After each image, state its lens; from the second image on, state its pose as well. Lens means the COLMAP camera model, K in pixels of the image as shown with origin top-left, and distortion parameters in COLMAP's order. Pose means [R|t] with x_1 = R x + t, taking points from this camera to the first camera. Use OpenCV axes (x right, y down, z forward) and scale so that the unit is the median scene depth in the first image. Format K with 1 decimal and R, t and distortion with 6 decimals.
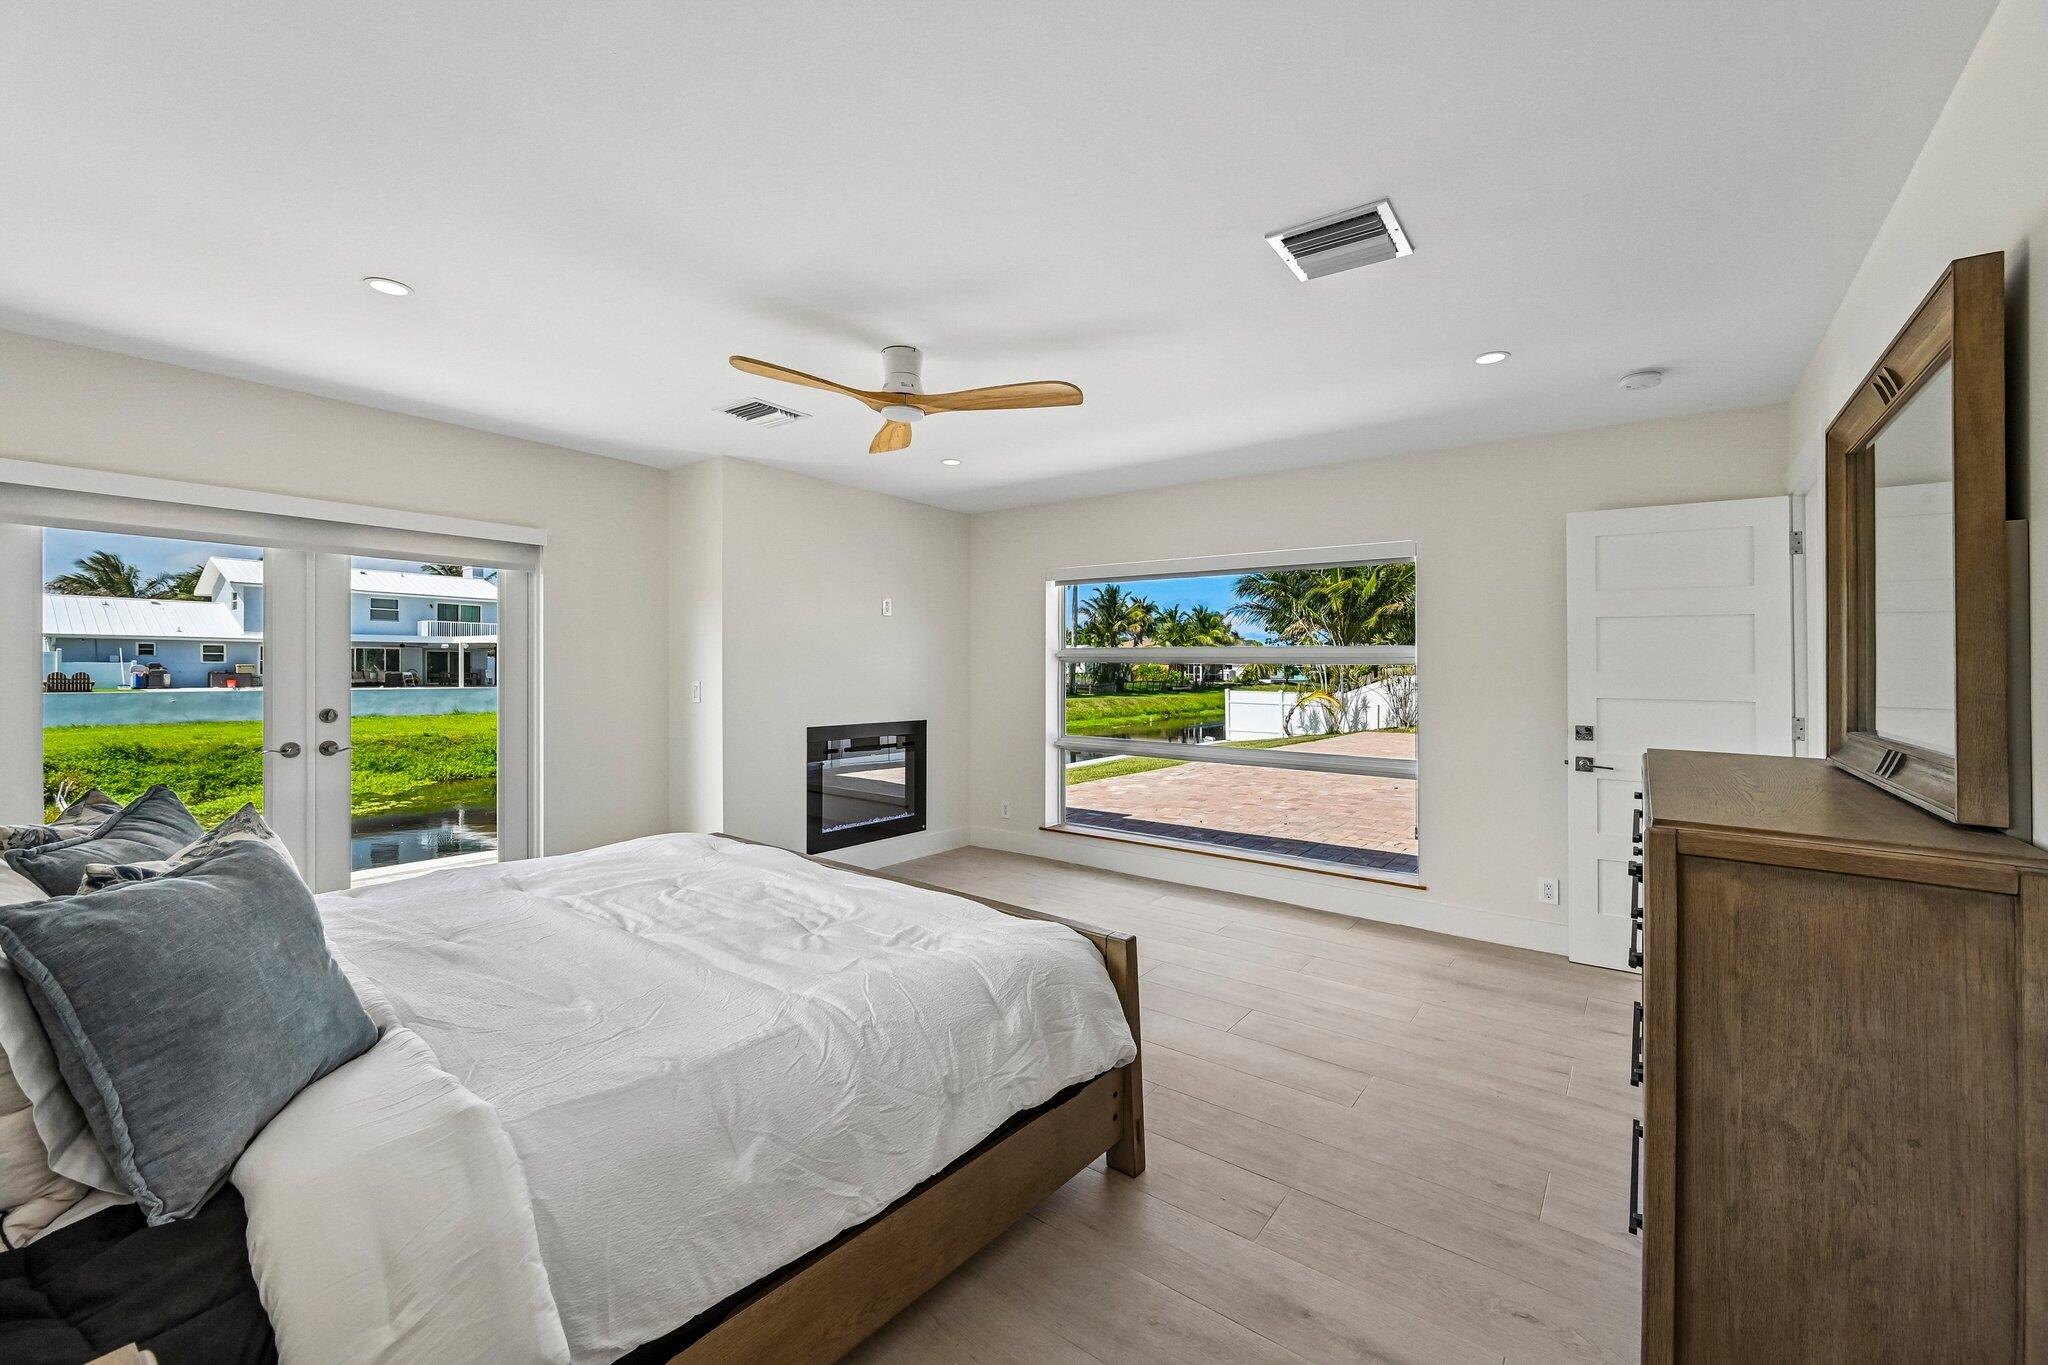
lens RADIAL K [[819.5, 0, 1017.8], [0, 819.5, 666.5], [0, 0, 1]] dist [0.001377, -0.000775]
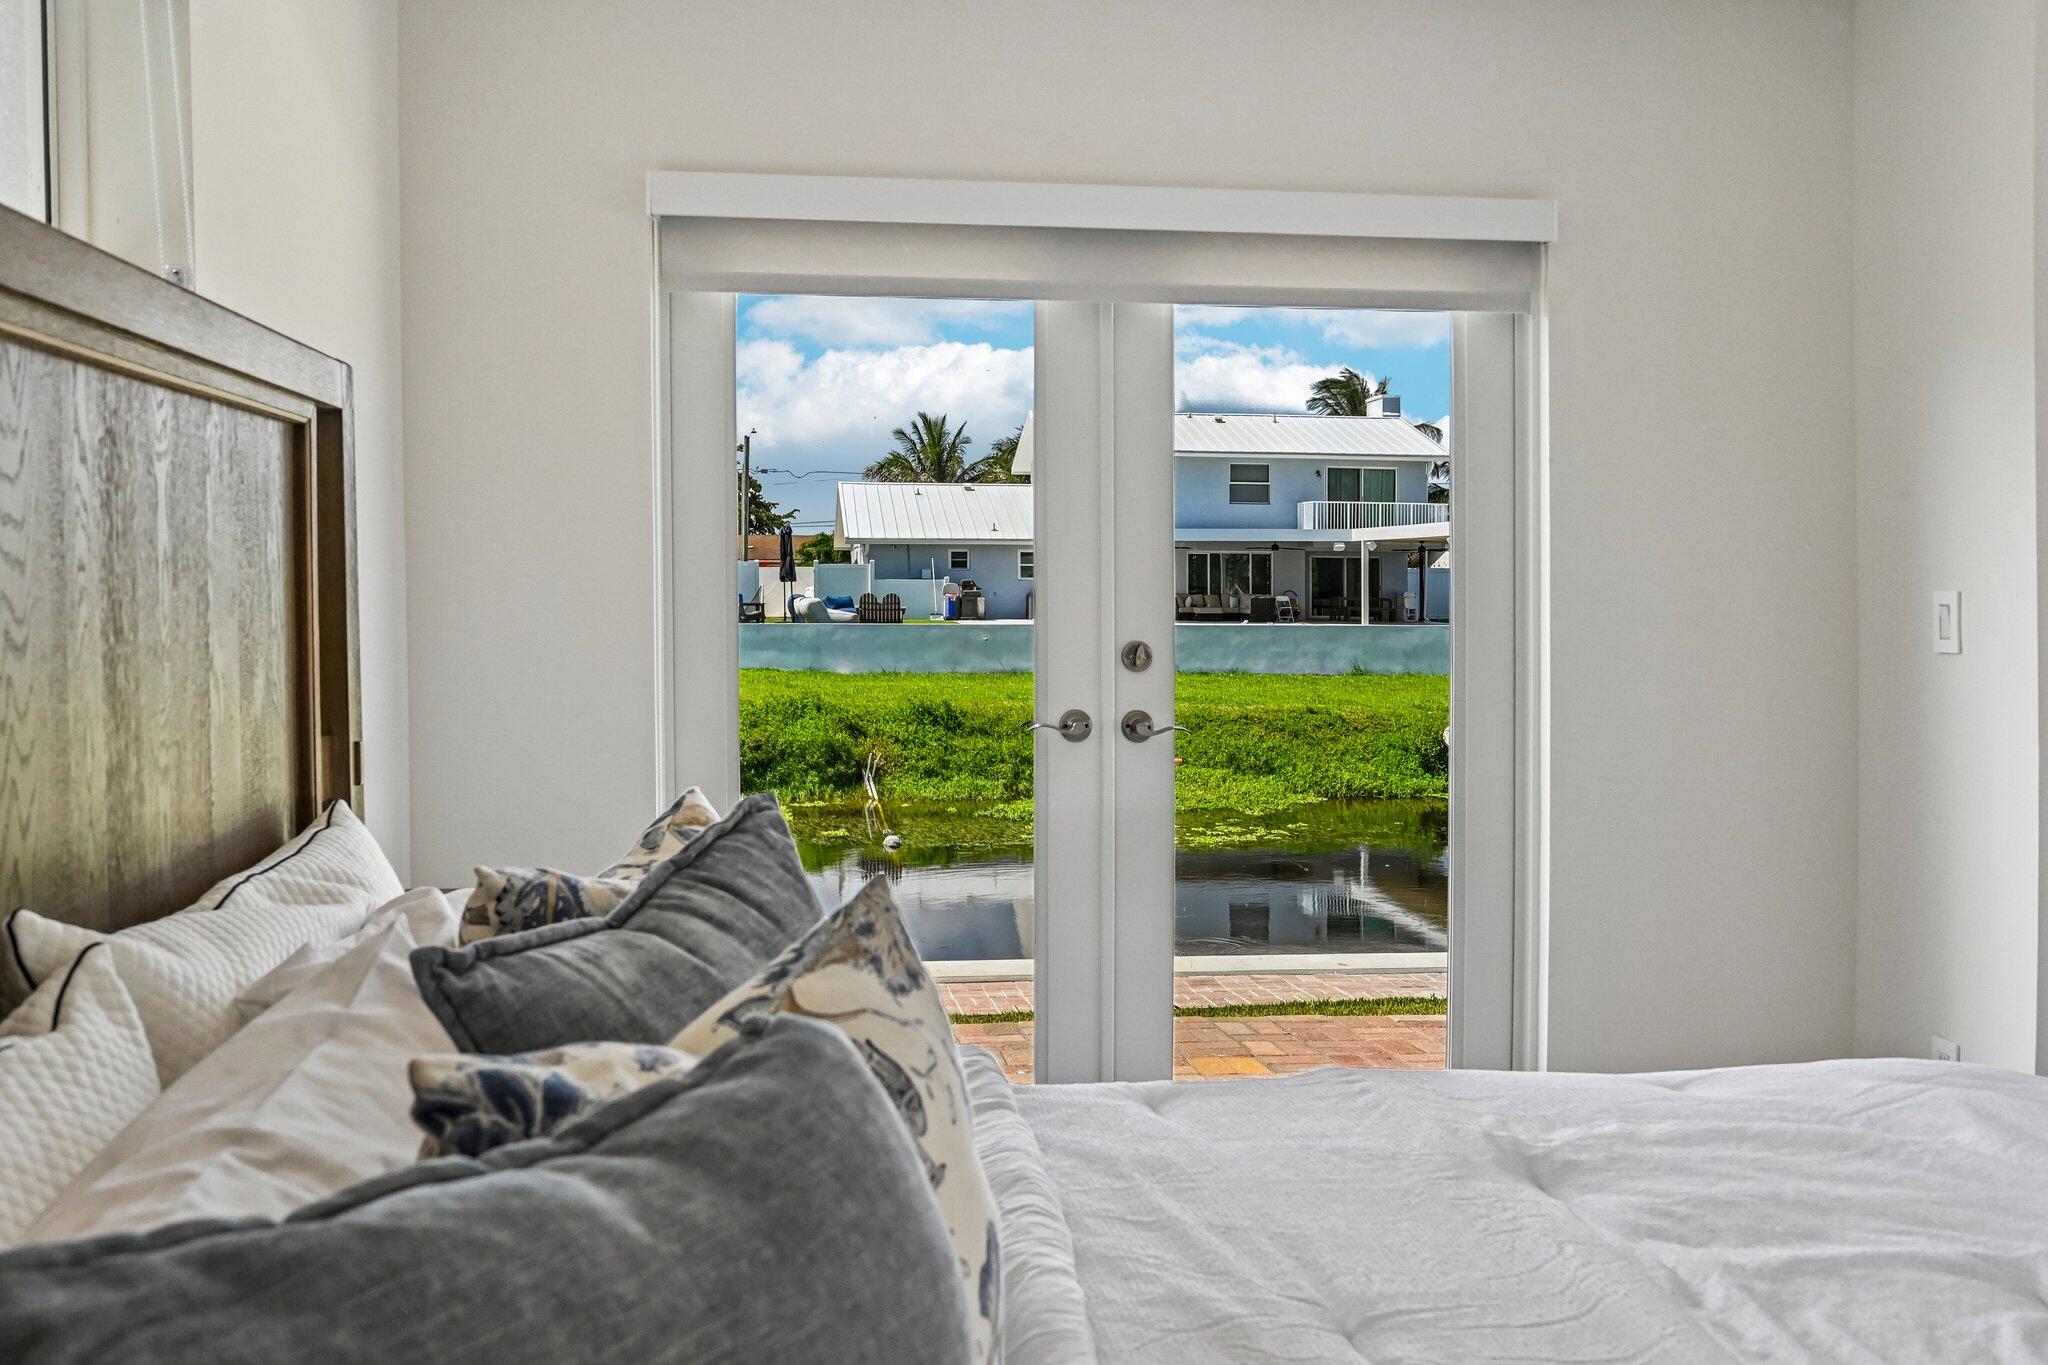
lens RADIAL K [[1646.1, 0, 1019.7], [0, 1646.1, 623.4], [0, 0, 1]] dist [-0.002939, -0.003576]
pose [[0.696047, 0.010125, -0.717925, -0.083360], [0.000926, 0.999887, 0.015000, 0.010427], [0.717996, -0.011105, 0.695959, 0.117652]]
